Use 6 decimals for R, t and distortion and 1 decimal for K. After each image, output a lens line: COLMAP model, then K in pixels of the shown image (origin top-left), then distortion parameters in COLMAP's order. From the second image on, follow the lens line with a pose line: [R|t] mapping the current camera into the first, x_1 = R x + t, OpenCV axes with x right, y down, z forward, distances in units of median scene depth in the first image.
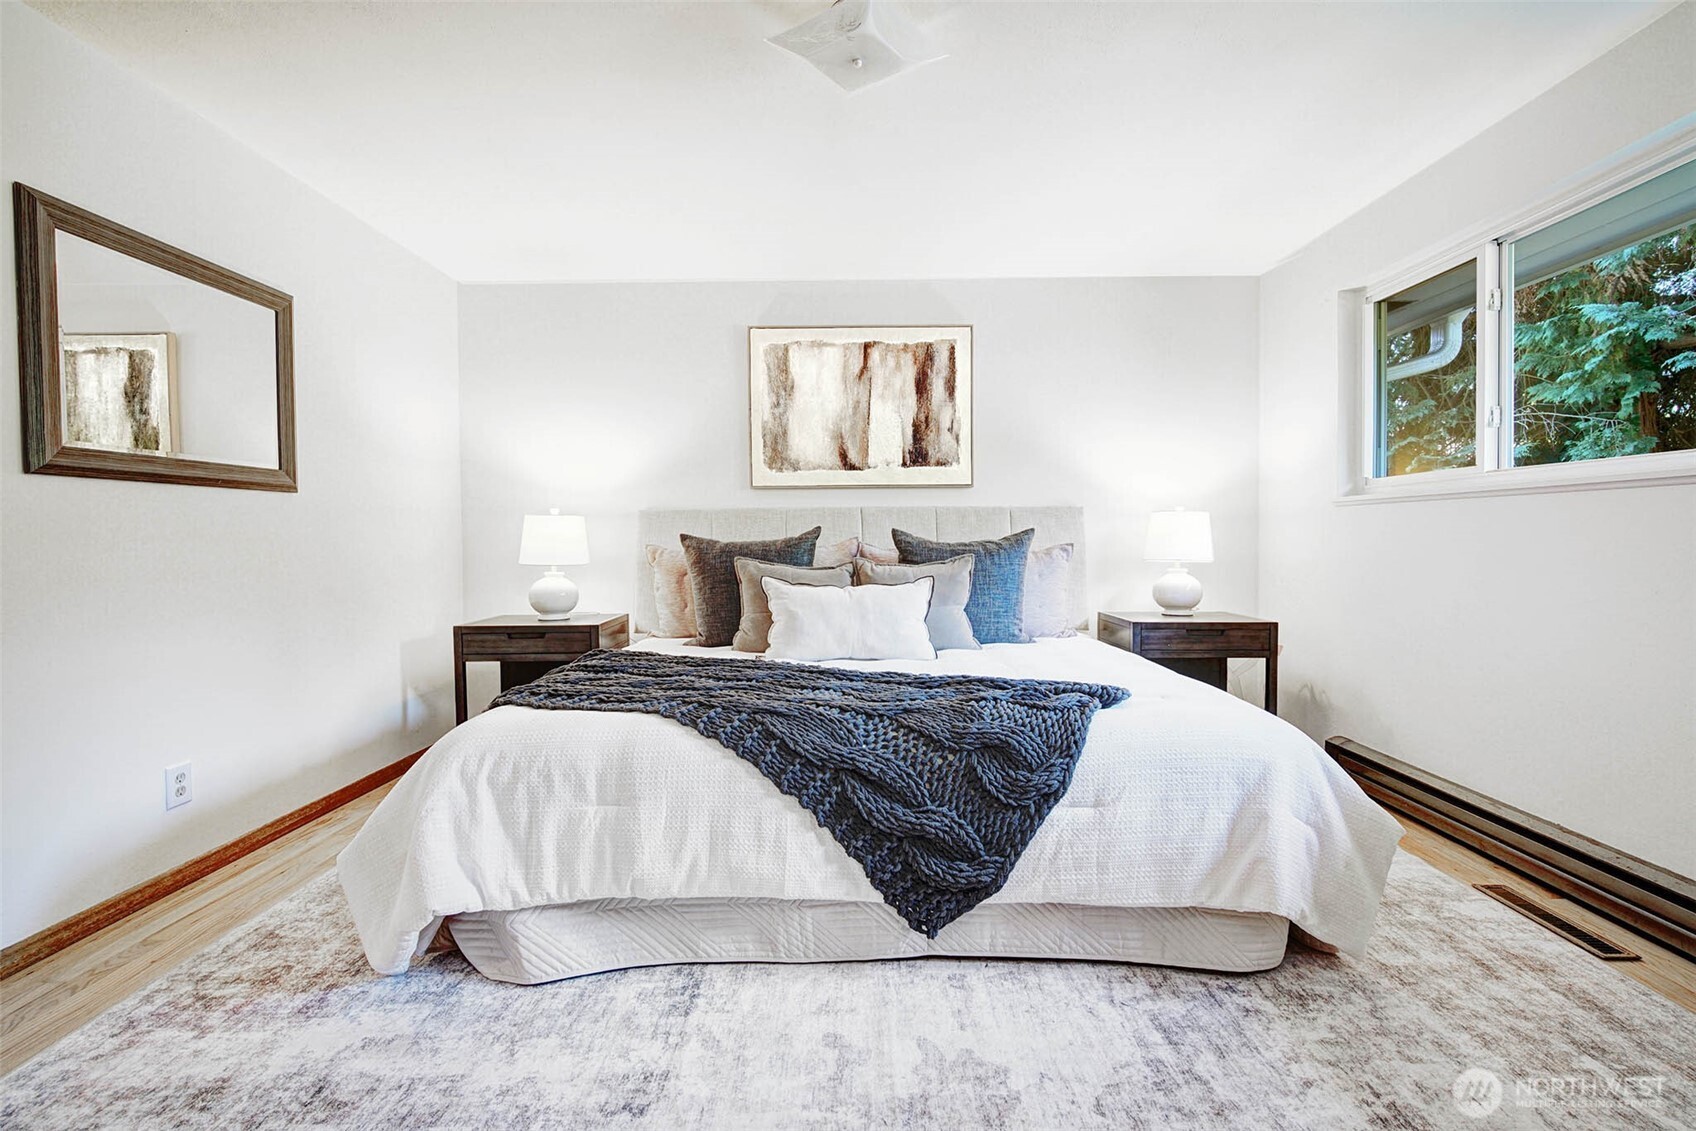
lens RADIAL K [[738.9, 0, 853.0], [0, 738.9, 542.0], [0, 0, 1]] dist [-0.006282, 0.000779]
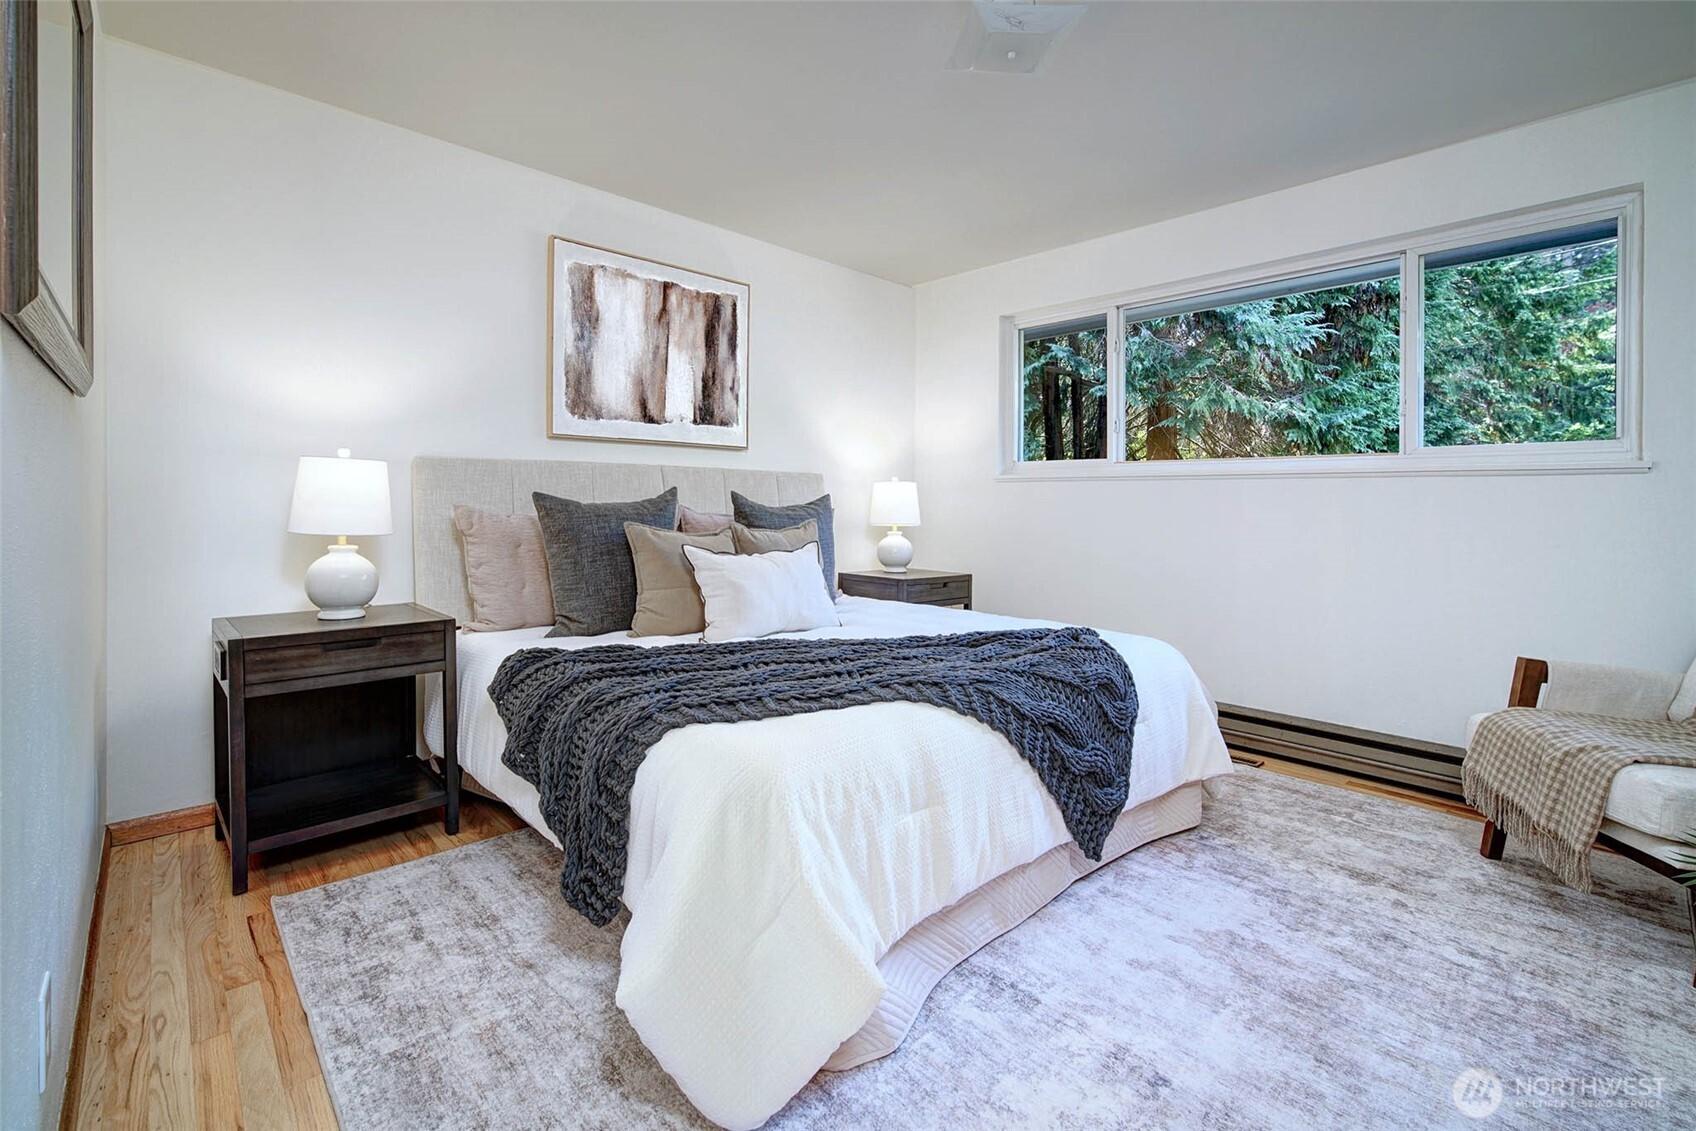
lens RADIAL K [[762.7, 0, 846.9], [0, 762.7, 494.4], [0, 0, 1]] dist [-0.015273, 0.000138]
pose [[0.762600, 0.021909, 0.646500, -0.419874], [-0.011958, 0.999733, -0.019773, 0.002919], [-0.646760, 0.007348, 0.762658, 0.161129]]
